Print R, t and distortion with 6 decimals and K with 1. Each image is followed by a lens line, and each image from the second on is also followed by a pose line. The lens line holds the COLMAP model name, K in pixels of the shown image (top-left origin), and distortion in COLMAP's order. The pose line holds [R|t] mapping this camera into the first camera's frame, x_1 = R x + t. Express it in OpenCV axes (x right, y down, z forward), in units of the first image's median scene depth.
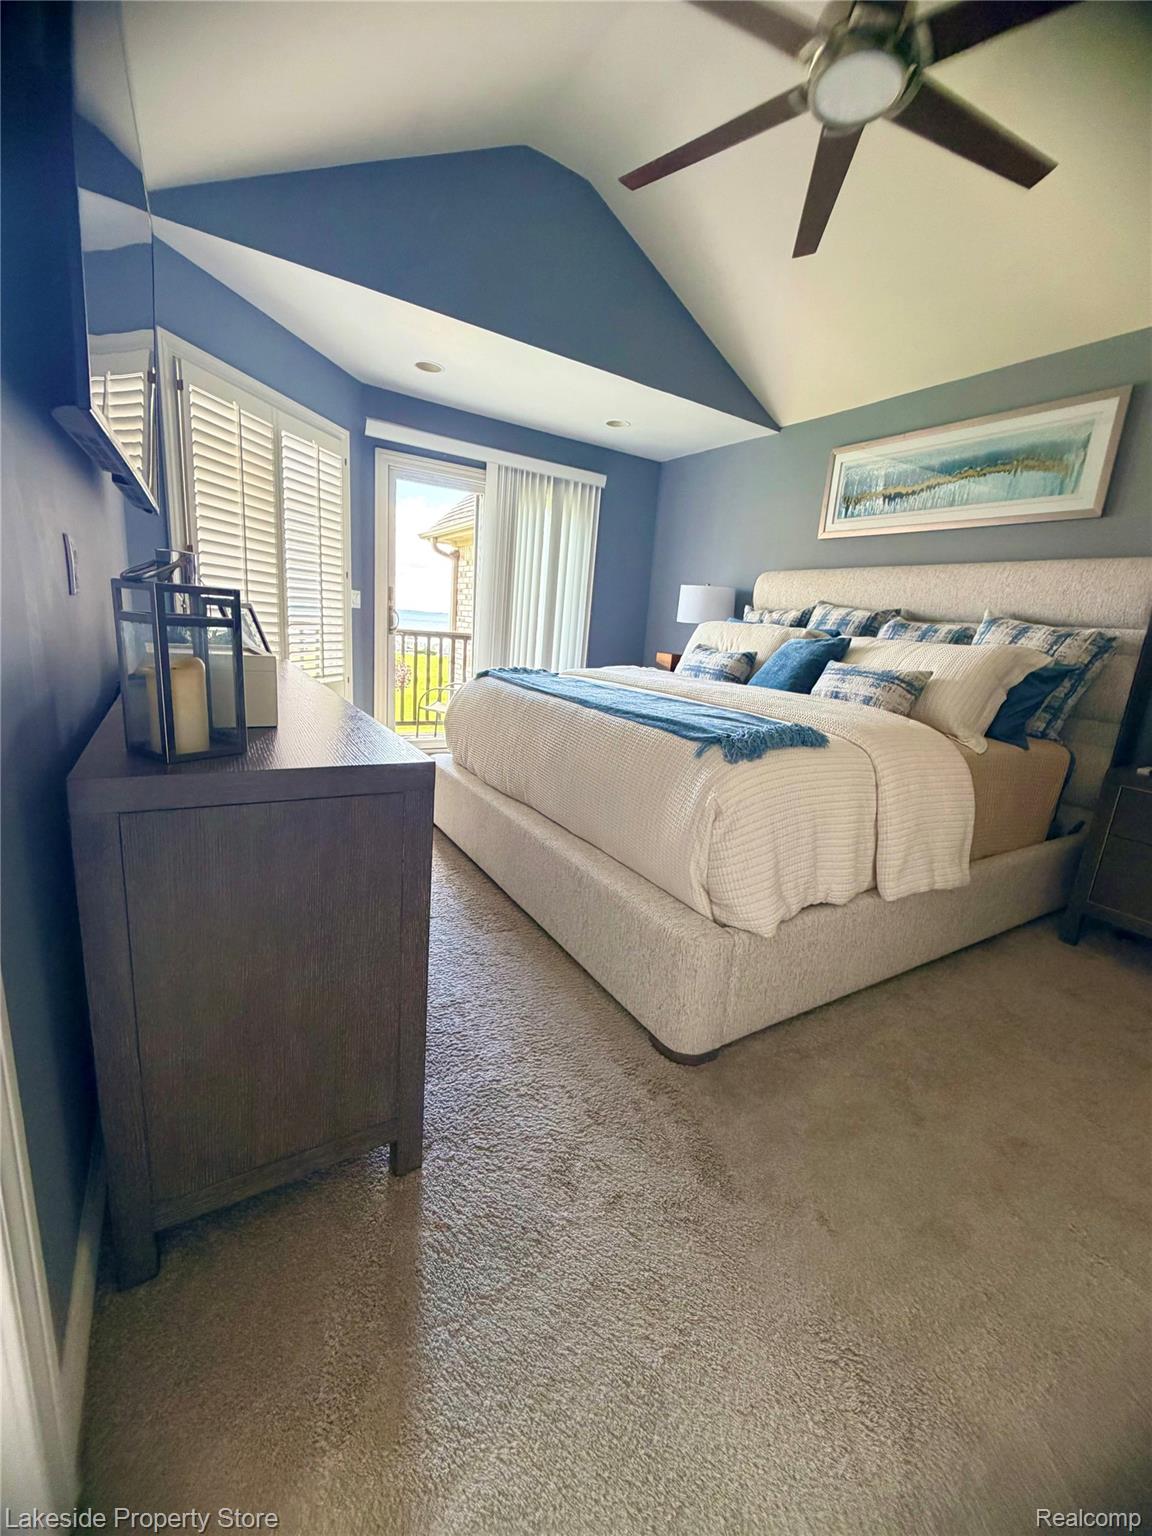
lens RADIAL K [[613.4, 0, 580.2], [0, 613.4, 761.5], [0, 0, 1]] dist [0.003109, -0.001088]
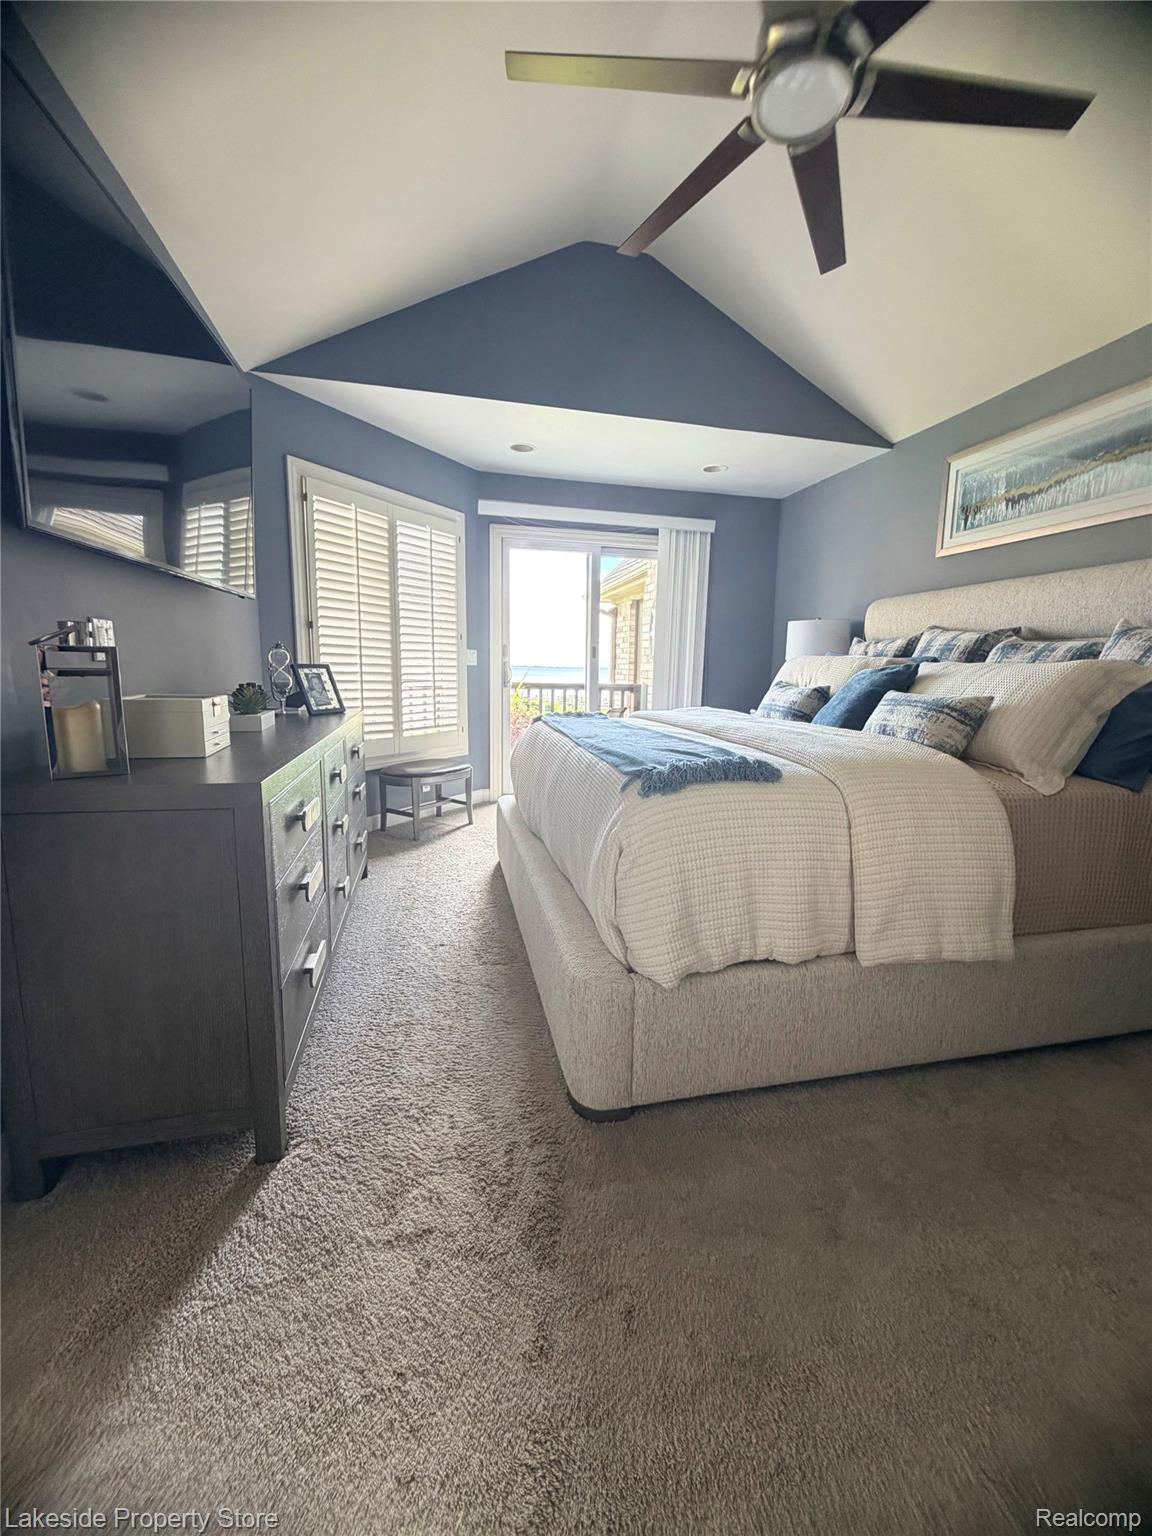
lens RADIAL K [[613.4, 0, 578.7], [0, 613.4, 761.1], [0, 0, 1]] dist [0.003109, -0.001088]
pose [[0.946253, -0.007389, -0.323342, 0.278546], [-0.019971, 0.996496, -0.081217, 0.016175], [0.322809, 0.083310, 0.942790, 0.041312]]
